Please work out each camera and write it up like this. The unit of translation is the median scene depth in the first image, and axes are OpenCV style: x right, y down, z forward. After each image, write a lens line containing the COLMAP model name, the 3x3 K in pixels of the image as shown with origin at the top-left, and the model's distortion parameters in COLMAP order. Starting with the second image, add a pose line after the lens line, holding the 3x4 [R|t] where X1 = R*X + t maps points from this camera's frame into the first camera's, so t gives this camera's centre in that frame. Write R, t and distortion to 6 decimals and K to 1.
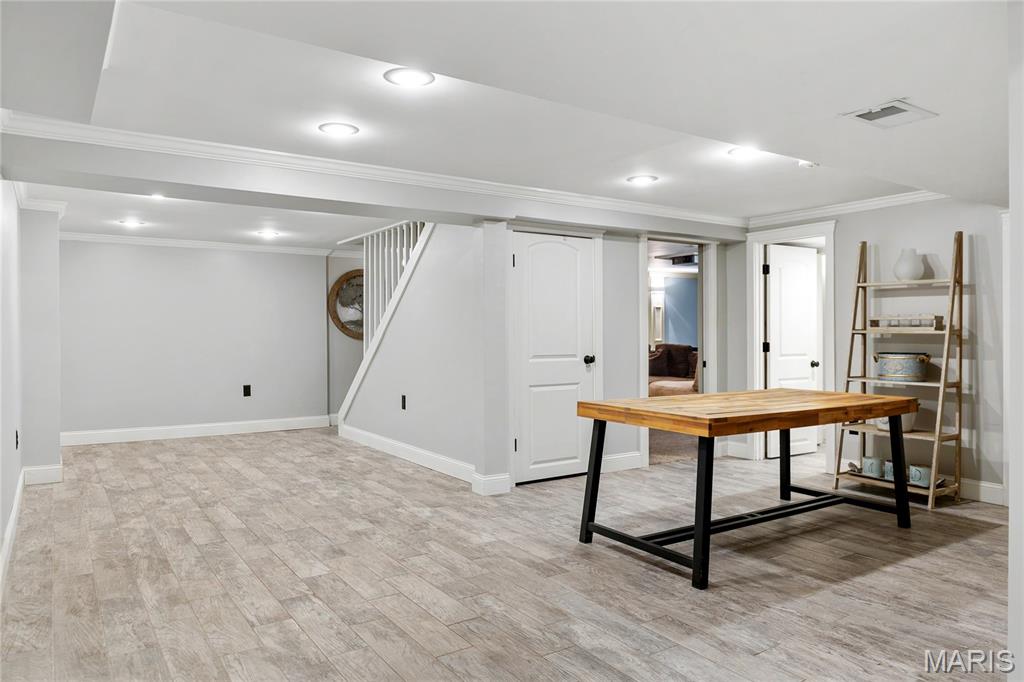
lens RADIAL K [[695.3, 0, 517.4], [0, 695.3, 344.8], [0, 0, 1]] dist [0.004418, -0.000802]
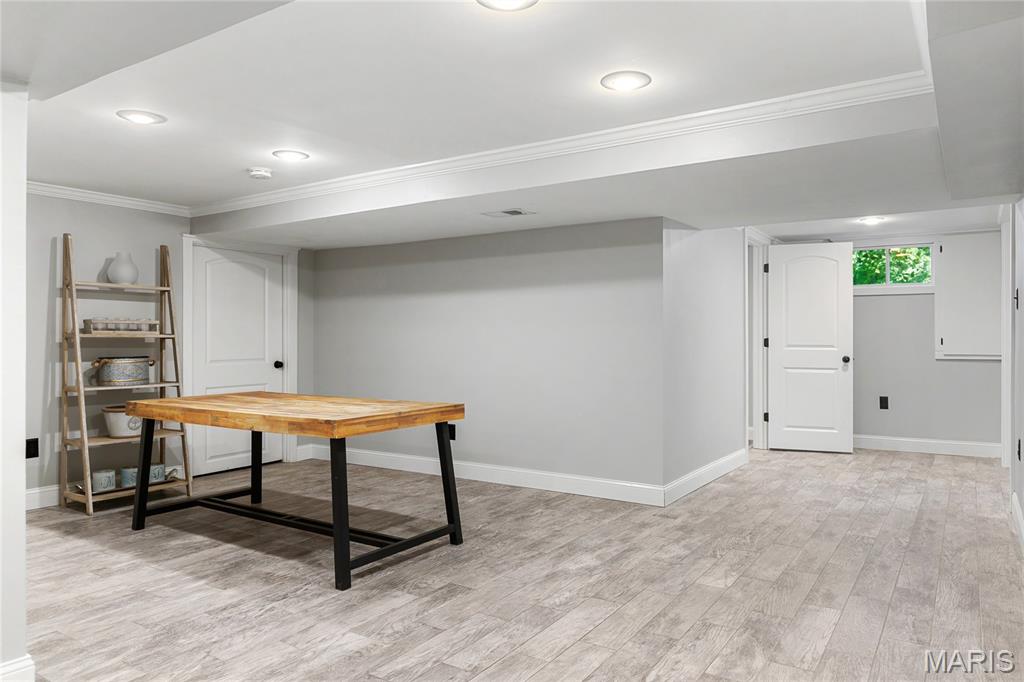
lens RADIAL K [[695.3, 0, 517.2], [0, 695.3, 333.0], [0, 0, 1]] dist [0.004418, -0.000802]
pose [[-0.394030, 0.008346, 0.919059, -0.847743], [0.014616, 0.999889, -0.002814, -0.017136], [-0.918981, 0.012325, -0.394109, 1.284336]]
